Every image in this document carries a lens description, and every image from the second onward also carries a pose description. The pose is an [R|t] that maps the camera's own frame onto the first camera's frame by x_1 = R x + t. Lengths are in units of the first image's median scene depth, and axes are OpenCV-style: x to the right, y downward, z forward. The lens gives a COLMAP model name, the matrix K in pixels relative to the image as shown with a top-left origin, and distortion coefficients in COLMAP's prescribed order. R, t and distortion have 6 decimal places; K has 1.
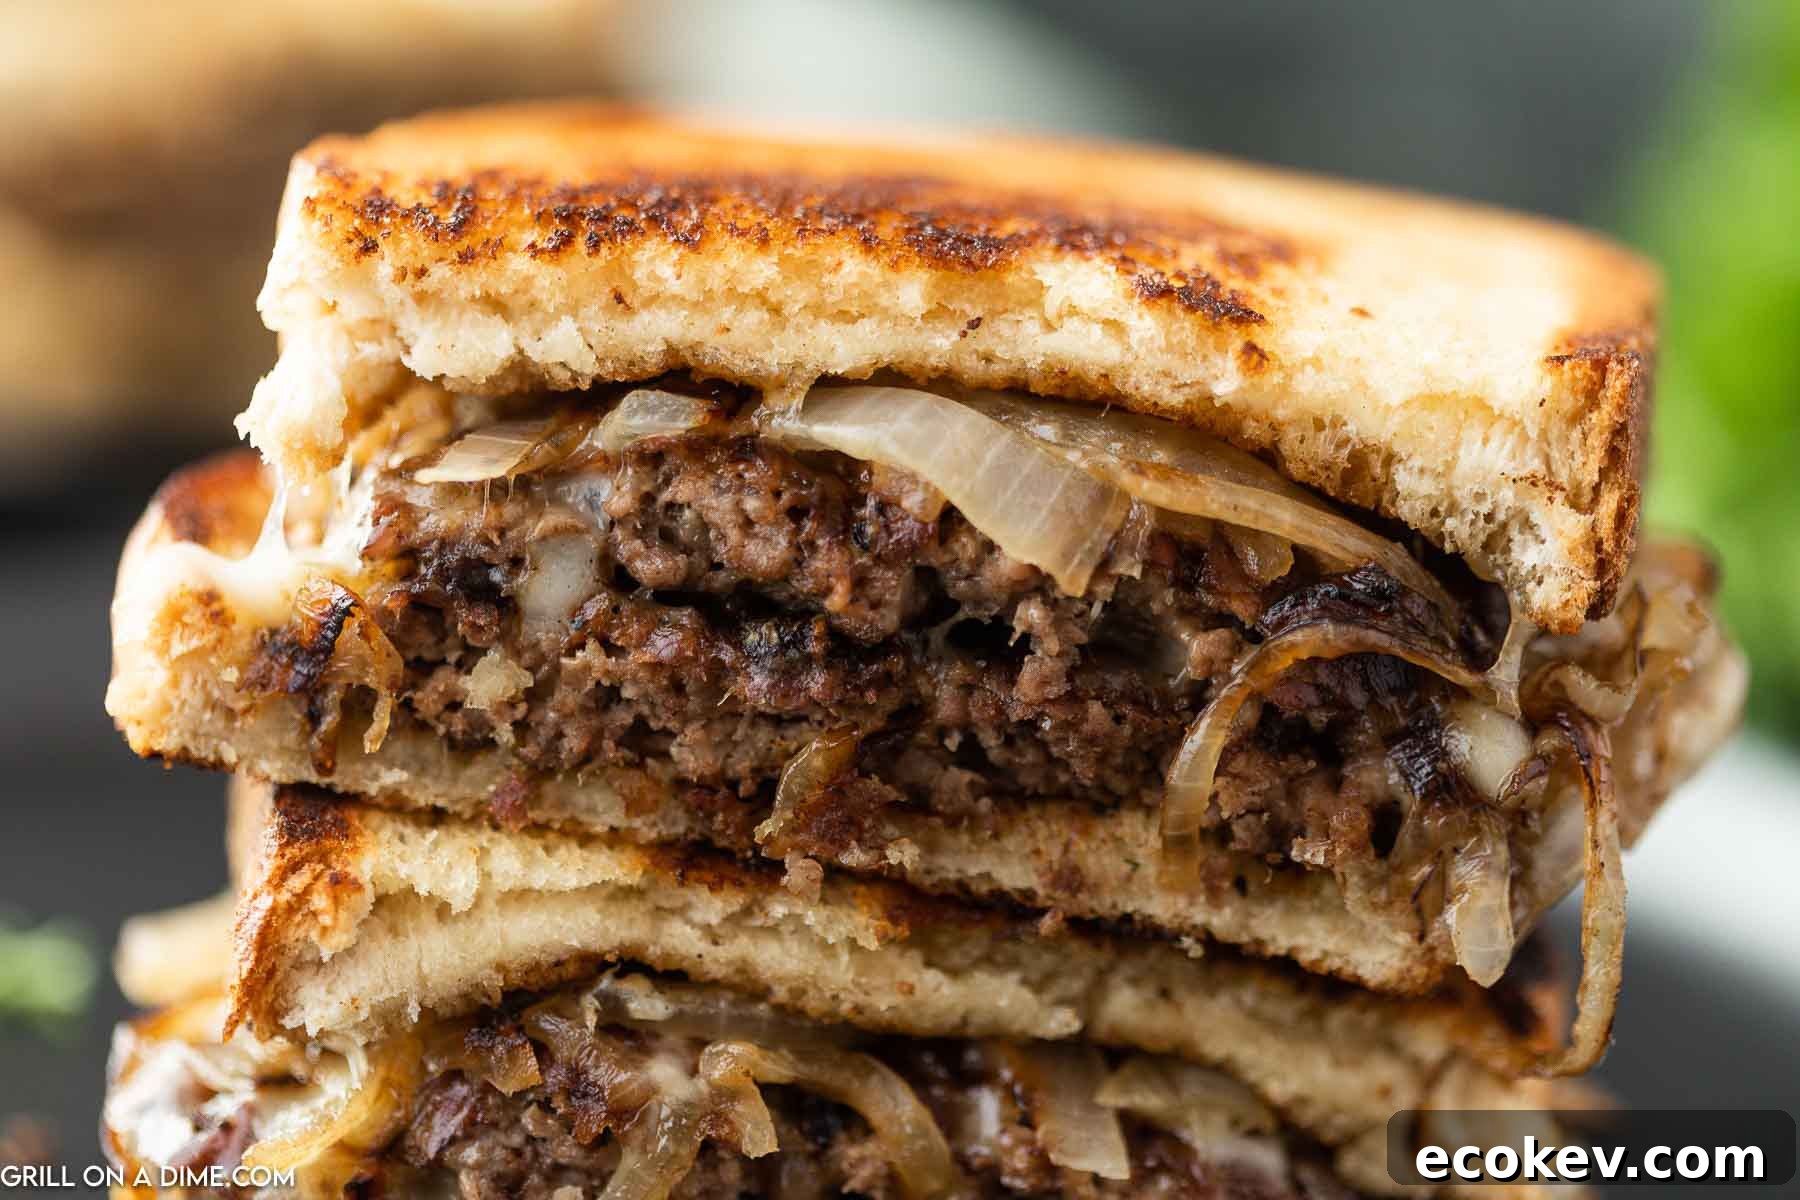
lens RADIAL K [[7644.6, 0, 910.5], [0, 7644.6, 601.3], [0, 0, 1]] dist [-0.203505, 0.000000]
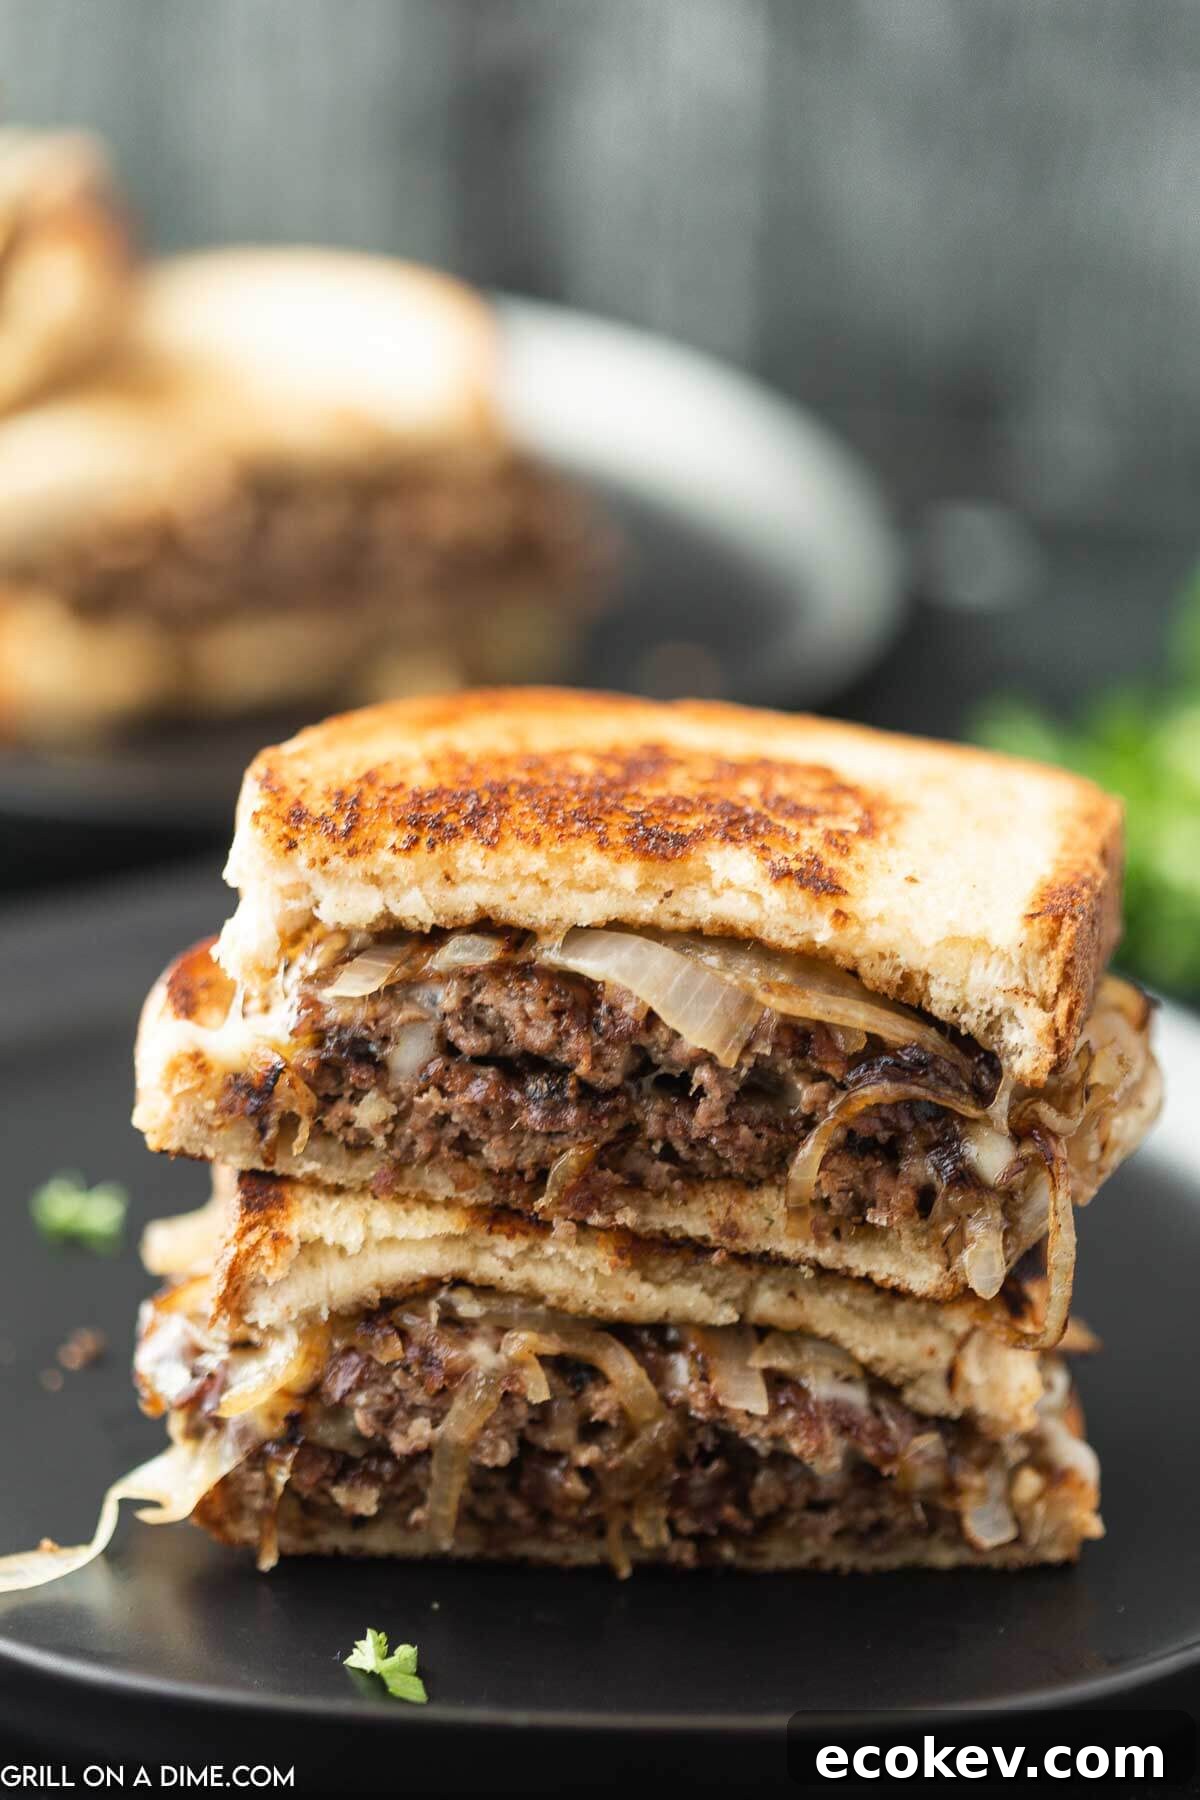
lens RADIAL K [[7644.6, 0, 600.2], [0, 7644.6, 916.5], [0, 0, 1]] dist [-0.203505, 0.000000]
pose [[0.998849, 0.000484, -0.047963, 0.070921], [0.005312, 0.992680, 0.120658, -0.224799], [0.047670, -0.120774, 0.991535, -0.593947]]
